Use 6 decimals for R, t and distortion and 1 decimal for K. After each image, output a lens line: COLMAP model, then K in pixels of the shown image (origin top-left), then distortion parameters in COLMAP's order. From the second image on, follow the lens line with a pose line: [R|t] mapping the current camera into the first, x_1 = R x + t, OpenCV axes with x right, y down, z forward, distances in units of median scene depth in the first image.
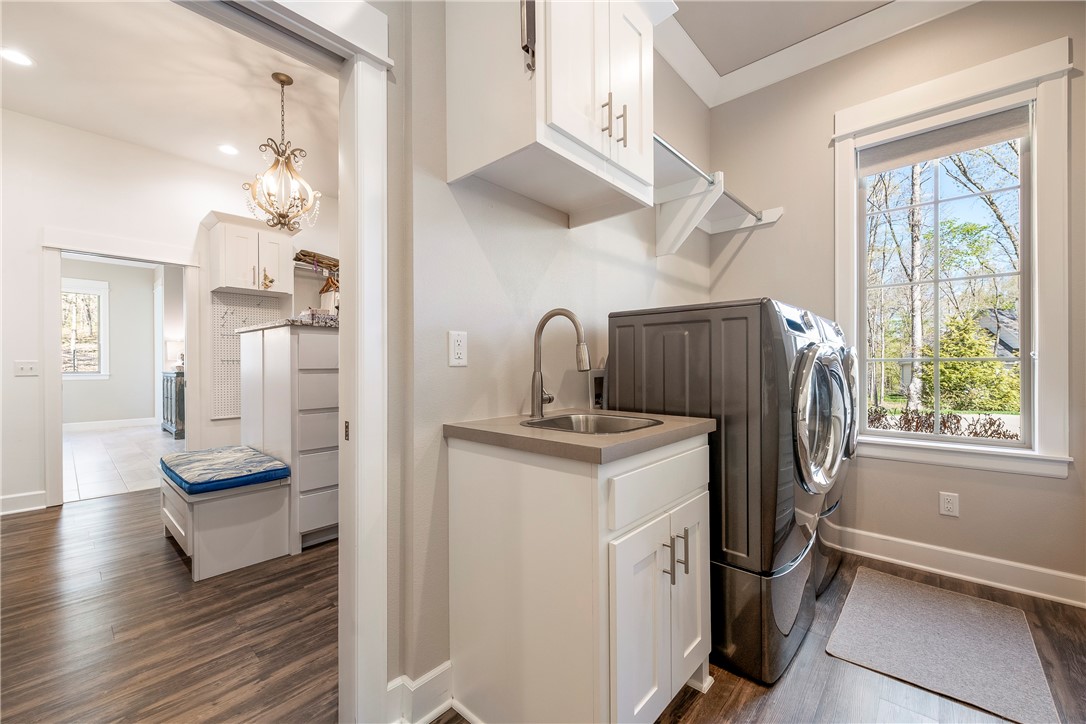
lens RADIAL K [[440.5, 0, 541.8], [0, 440.5, 365.7], [0, 0, 1]] dist [0.001735, -0.000954]
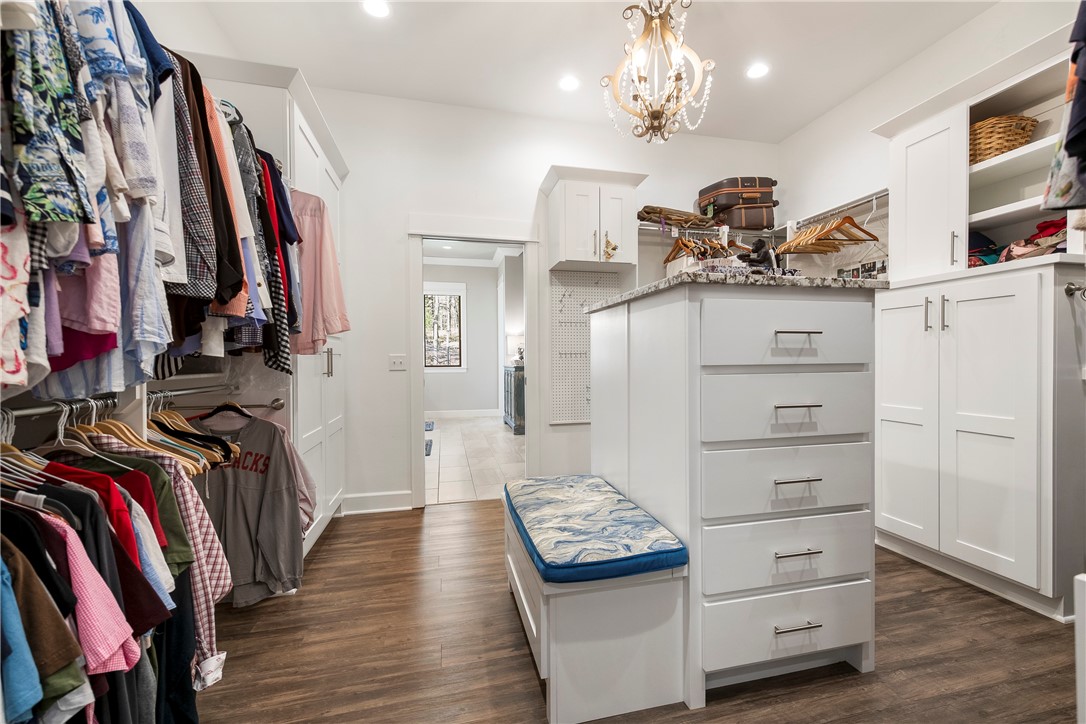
lens RADIAL K [[466.4, 0, 551.8], [0, 466.4, 364.1], [0, 0, 1]] dist [0.017340, -0.000179]
pose [[0.822025, 0.004590, -0.569432, -0.334822], [0.000798, 0.999957, 0.009213, 0.000255], [0.569450, -0.008028, 0.821987, 0.379845]]
